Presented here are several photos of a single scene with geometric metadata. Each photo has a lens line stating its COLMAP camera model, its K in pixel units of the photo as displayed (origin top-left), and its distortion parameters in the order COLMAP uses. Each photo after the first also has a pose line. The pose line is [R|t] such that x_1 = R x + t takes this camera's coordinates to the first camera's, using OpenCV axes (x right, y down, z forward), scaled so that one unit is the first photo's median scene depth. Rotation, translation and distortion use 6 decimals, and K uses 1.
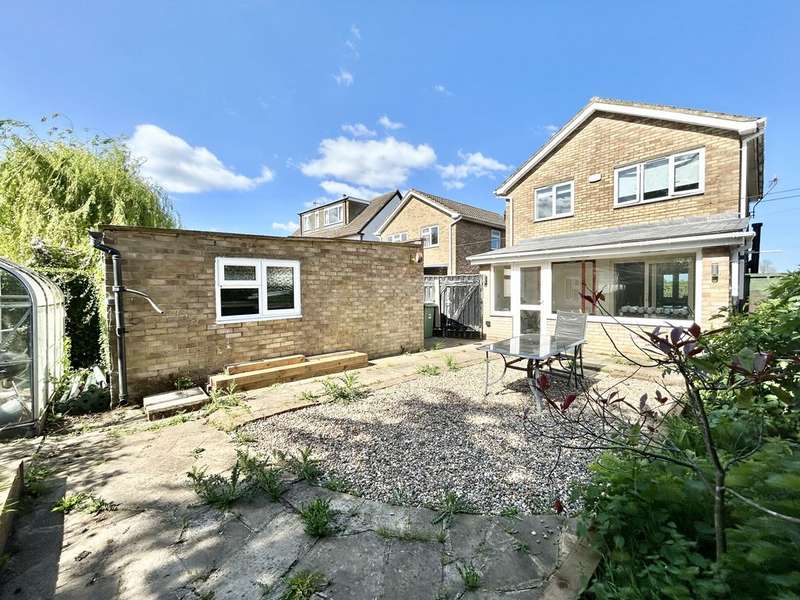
lens RADIAL K [[320.2, 0, 399.6], [0, 320.2, 295.4], [0, 0, 1]] dist [0.000526, 0.000004]
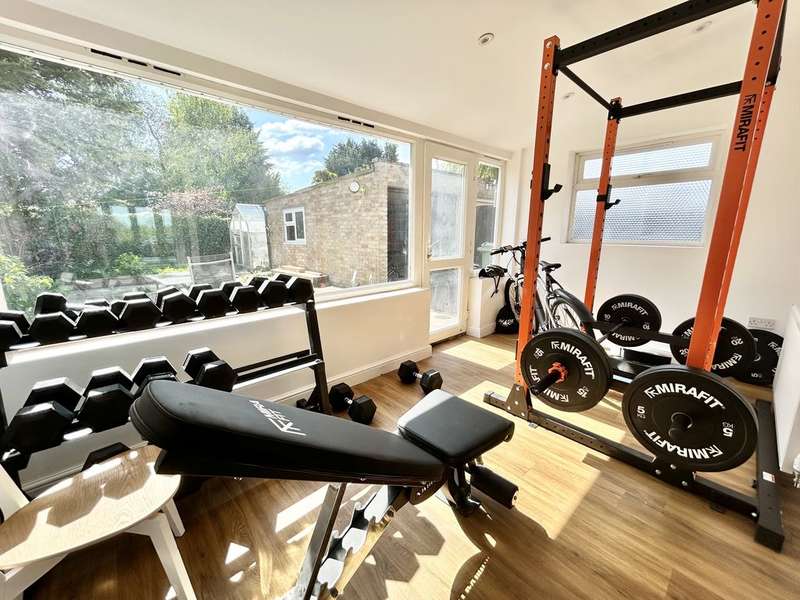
lens RADIAL K [[323.1, 0, 401.0], [0, 323.1, 301.0], [0, 0, 1]] dist [-0.000510, 0.000682]
pose [[0.019682, 0.211455, -0.977190, 1.139161], [-0.017890, 0.977297, 0.211118, -0.002473], [0.999646, 0.013326, 0.023018, 1.271008]]
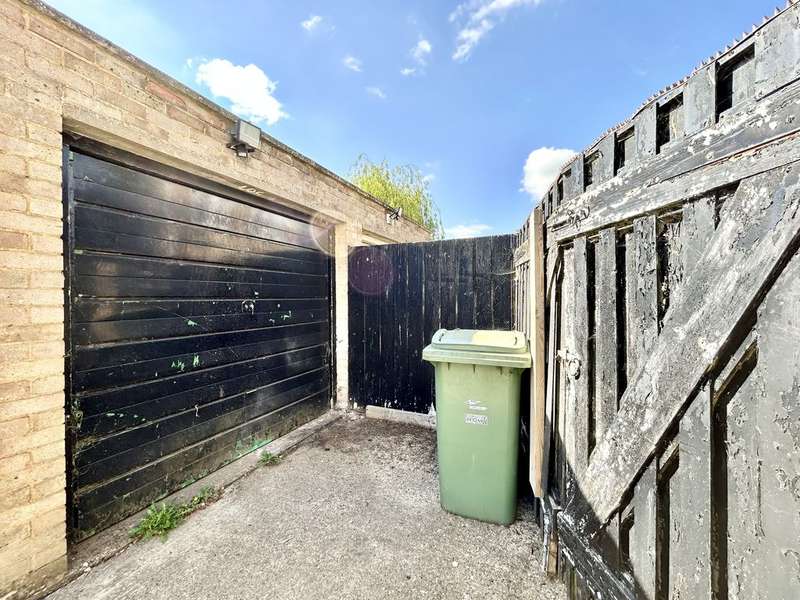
lens RADIAL K [[323.1, 0, 399.3], [0, 323.1, 301.2], [0, 0, 1]] dist [-0.000510, 0.000682]
pose [[0.411114, 0.007287, -0.911555, 0.396524], [-0.007401, 0.999962, 0.004655, -0.003759], [0.911554, 0.004833, 0.411153, 1.381181]]
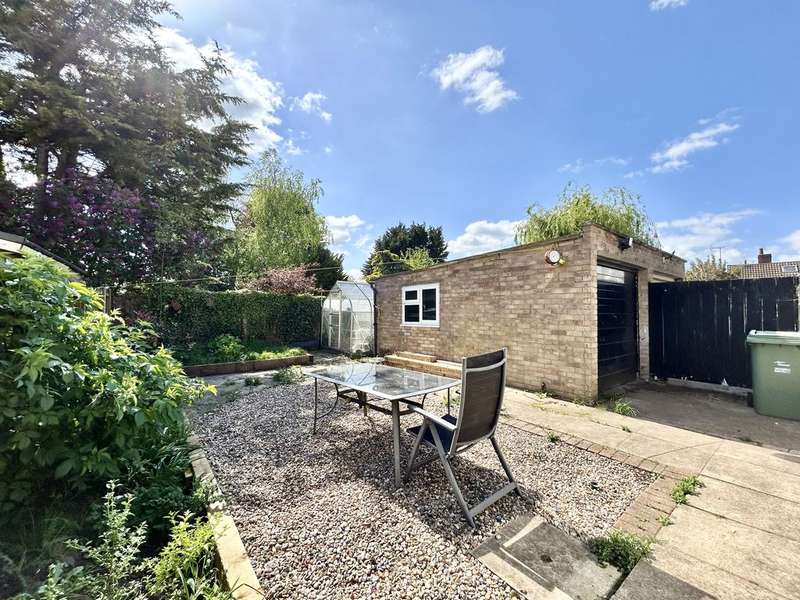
lens RADIAL K [[323.1, 0, 399.2], [0, 323.1, 300.2], [0, 0, 1]] dist [-0.000510, 0.000682]
pose [[-0.064311, -0.029808, -0.997485, 0.870648], [-0.025007, 0.999288, -0.028250, 0.000946], [0.997617, 0.023127, -0.065011, 0.824407]]
